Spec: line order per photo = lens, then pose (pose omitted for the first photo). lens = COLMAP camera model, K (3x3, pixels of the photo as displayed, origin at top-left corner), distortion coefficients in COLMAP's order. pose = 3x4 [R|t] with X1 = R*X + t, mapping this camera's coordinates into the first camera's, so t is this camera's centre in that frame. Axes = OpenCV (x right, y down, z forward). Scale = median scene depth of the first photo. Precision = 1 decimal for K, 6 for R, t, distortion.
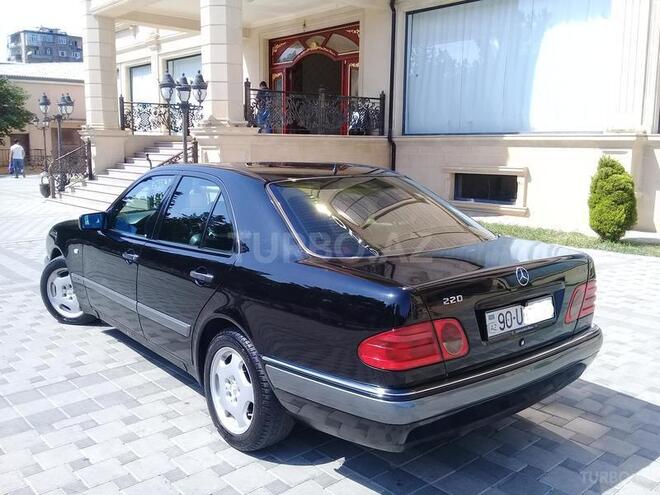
lens RADIAL K [[618.9, 0, 319.1], [0, 618.9, 243.9], [0, 0, 1]] dist [0.080683, -0.191859]
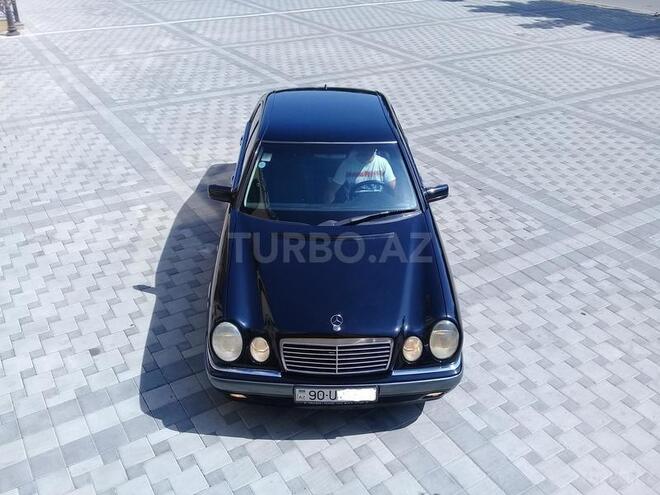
lens RADIAL K [[618.9, 0, 319.1], [0, 618.9, 243.9], [0, 0, 1]] dist [0.080683, -0.191859]
pose [[-0.985678, -0.094028, 0.139989, -0.078158], [0.014157, 0.781056, 0.624300, -0.279429], [-0.168041, 0.617341, -0.768539, 0.959270]]
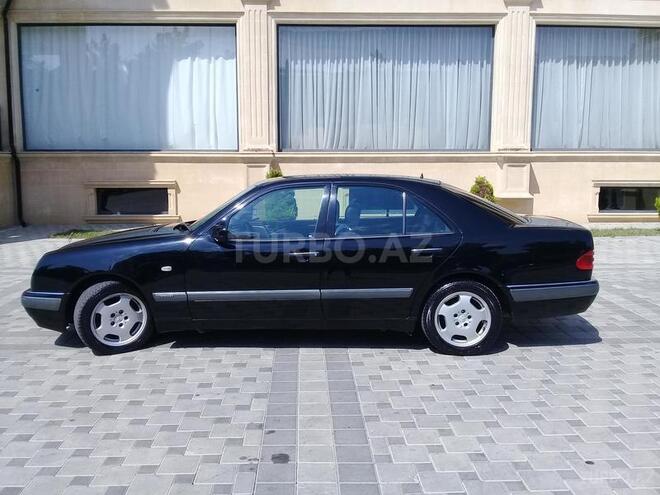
lens RADIAL K [[618.9, 0, 319.1], [0, 618.9, 243.9], [0, 0, 1]] dist [0.080683, -0.191859]
pose [[0.639610, -0.107197, 0.761188, -0.365350], [0.125229, 0.991531, 0.034408, -0.012089], [-0.758430, 0.073315, 0.647617, 0.059750]]
